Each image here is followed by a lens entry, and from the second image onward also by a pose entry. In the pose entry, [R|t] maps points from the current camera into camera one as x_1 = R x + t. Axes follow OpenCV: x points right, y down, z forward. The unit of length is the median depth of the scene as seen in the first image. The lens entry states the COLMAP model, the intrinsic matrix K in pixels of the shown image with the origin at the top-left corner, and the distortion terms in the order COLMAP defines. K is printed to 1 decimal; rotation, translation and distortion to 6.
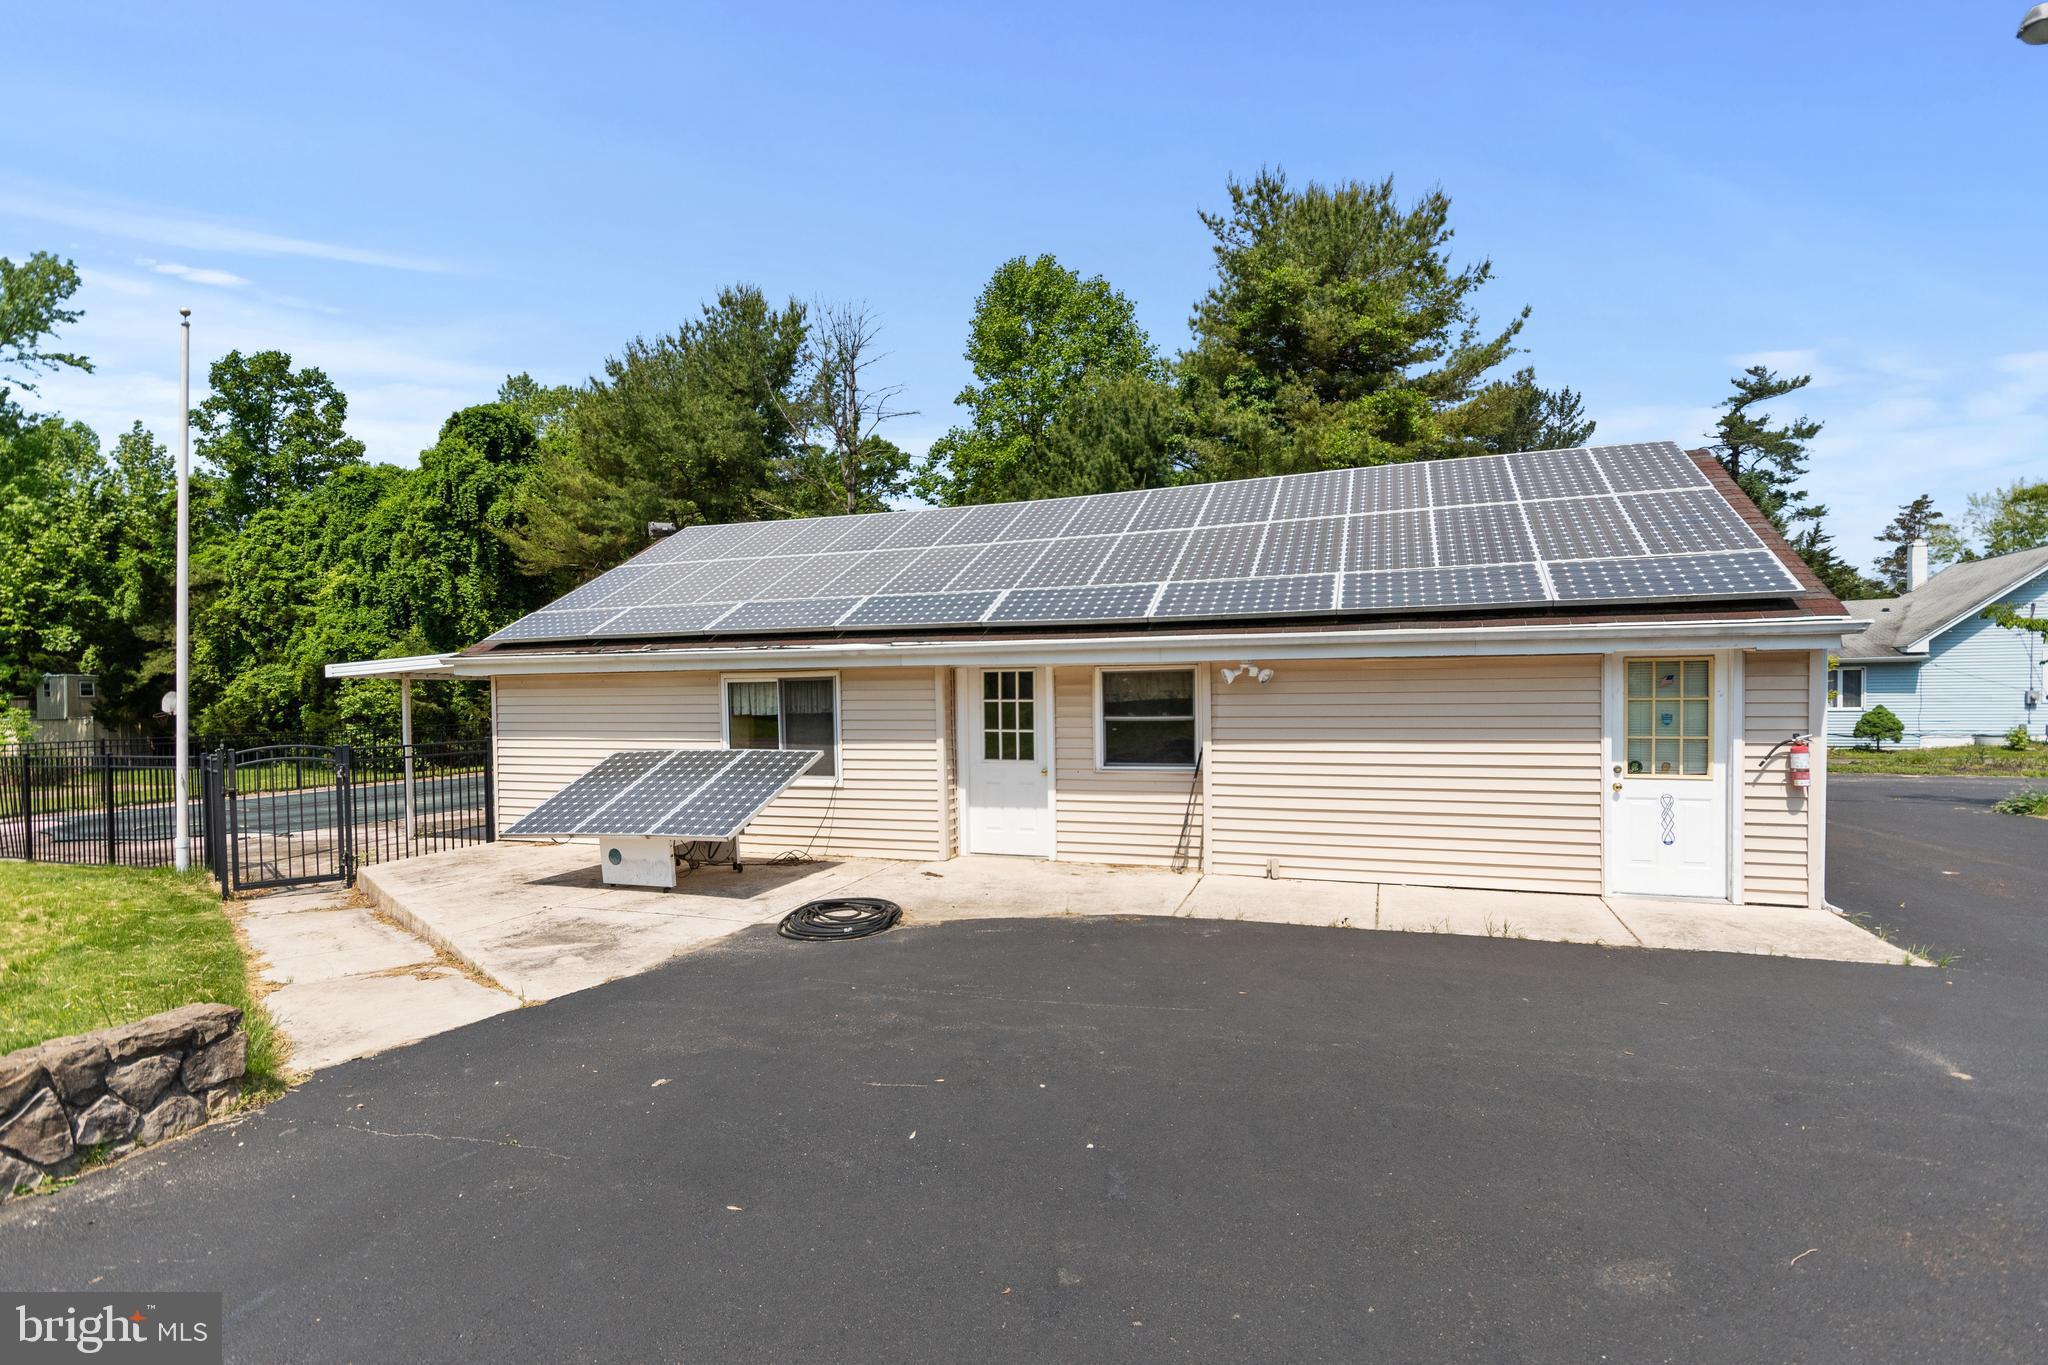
lens RADIAL K [[969.3, 0, 1009.4], [0, 969.3, 729.4], [0, 0, 1]] dist [0.005151, -0.008356]
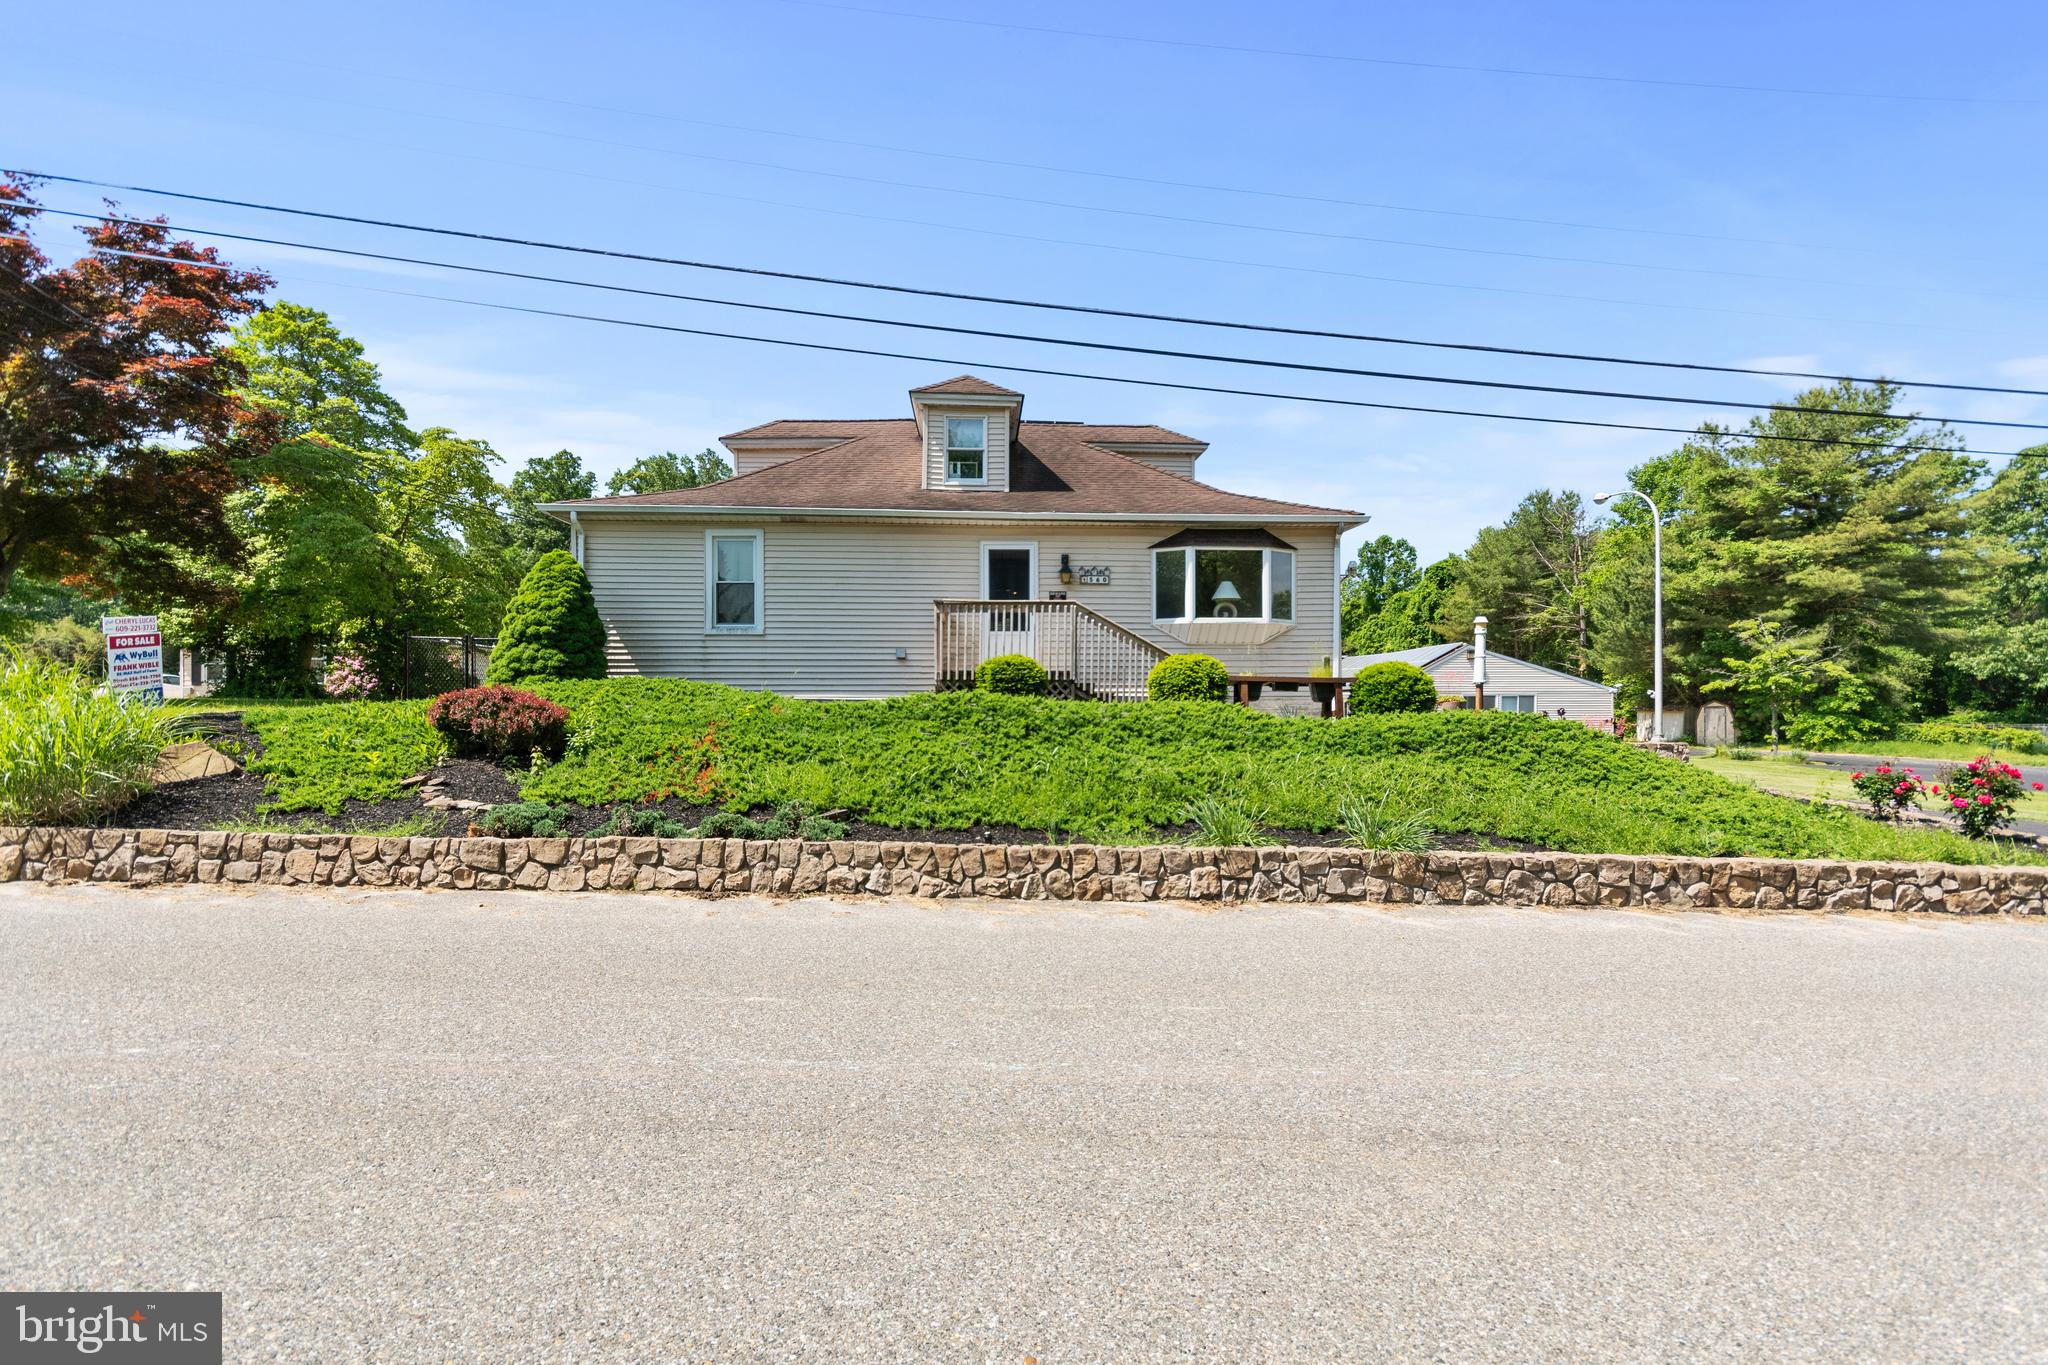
lens RADIAL K [[906.2, 0, 996.4], [0, 906.2, 698.4], [0, 0, 1]] dist [0.002933, 0.000201]
pose [[0.356624, 0.010203, -0.934192, 0.955023], [-0.042742, 0.999072, -0.005405, 0.009146], [0.933270, 0.041857, 0.356729, -0.577143]]
